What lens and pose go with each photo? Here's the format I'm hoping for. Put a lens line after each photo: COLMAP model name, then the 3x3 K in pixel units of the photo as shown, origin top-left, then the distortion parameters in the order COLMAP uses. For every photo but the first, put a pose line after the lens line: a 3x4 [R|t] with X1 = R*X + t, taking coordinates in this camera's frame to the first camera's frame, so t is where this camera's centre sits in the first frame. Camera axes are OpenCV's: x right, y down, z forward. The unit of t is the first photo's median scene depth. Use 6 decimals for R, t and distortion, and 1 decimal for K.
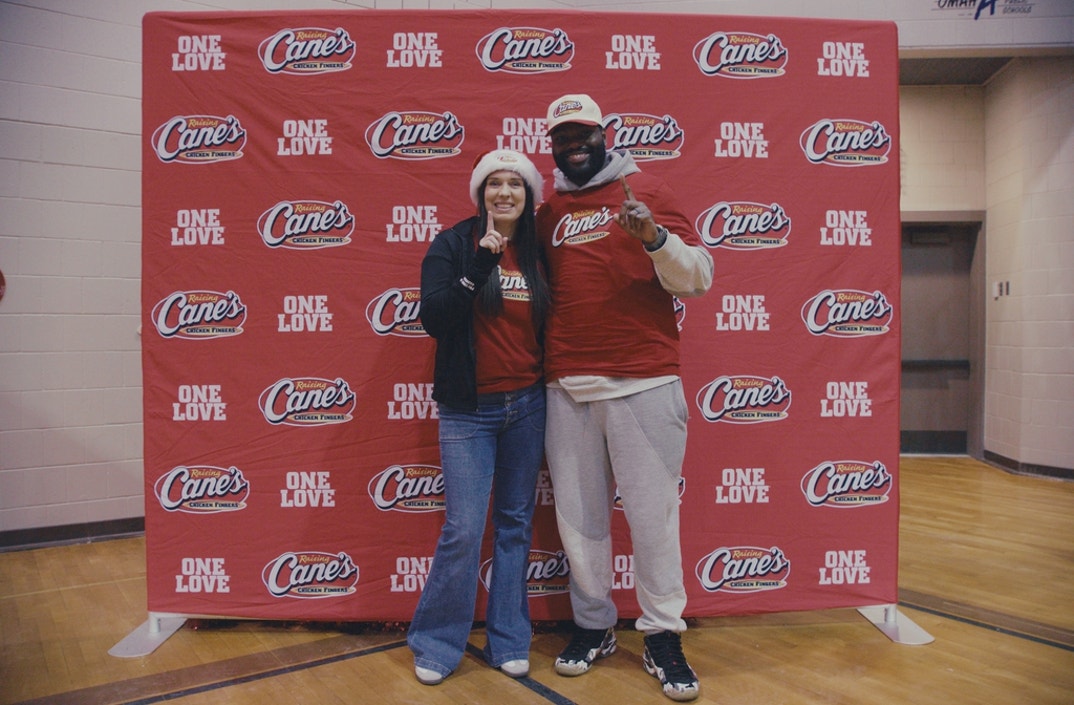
lens RADIAL K [[774.9, 0, 542.0], [0, 774.9, 358.7], [0, 0, 1]] dist [-0.116631, 0.058389]
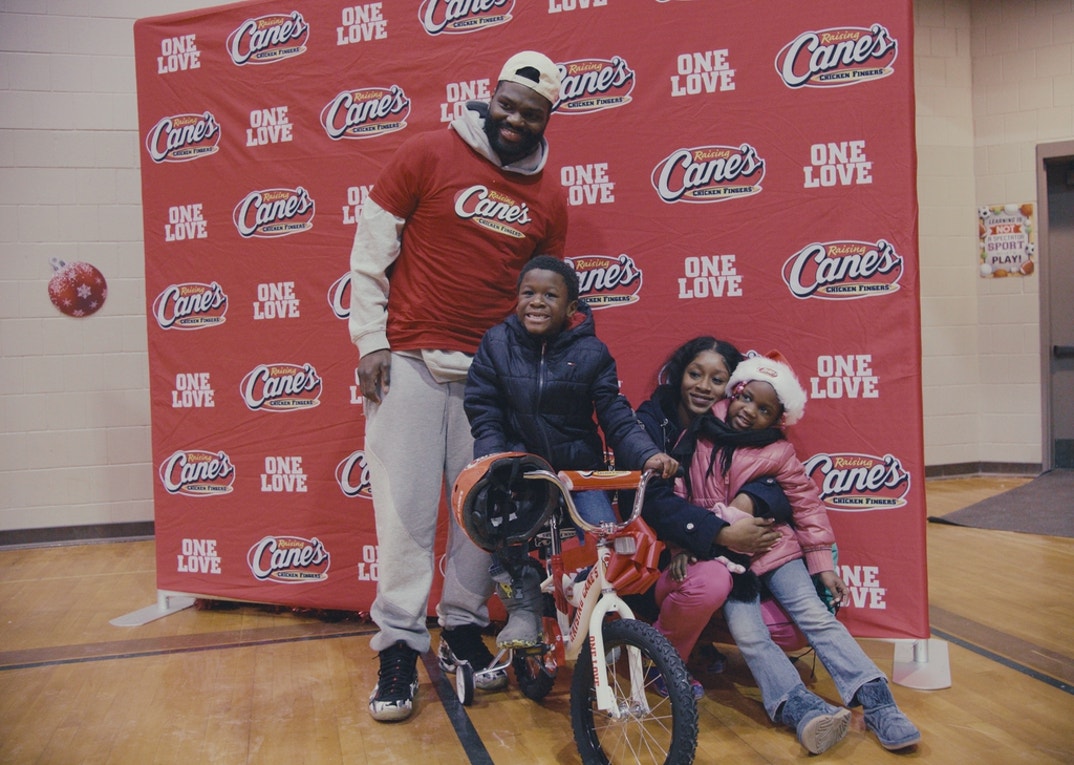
lens RADIAL K [[957.4, 0, 541.2], [0, 957.4, 374.7], [0, 0, 1]] dist [-0.049673, 0.055243]
pose [[0.935021, -0.017722, -0.354149, 0.464498], [0.021424, 0.999749, 0.006536, 0.038338], [0.353945, -0.013698, 0.935166, -0.059991]]
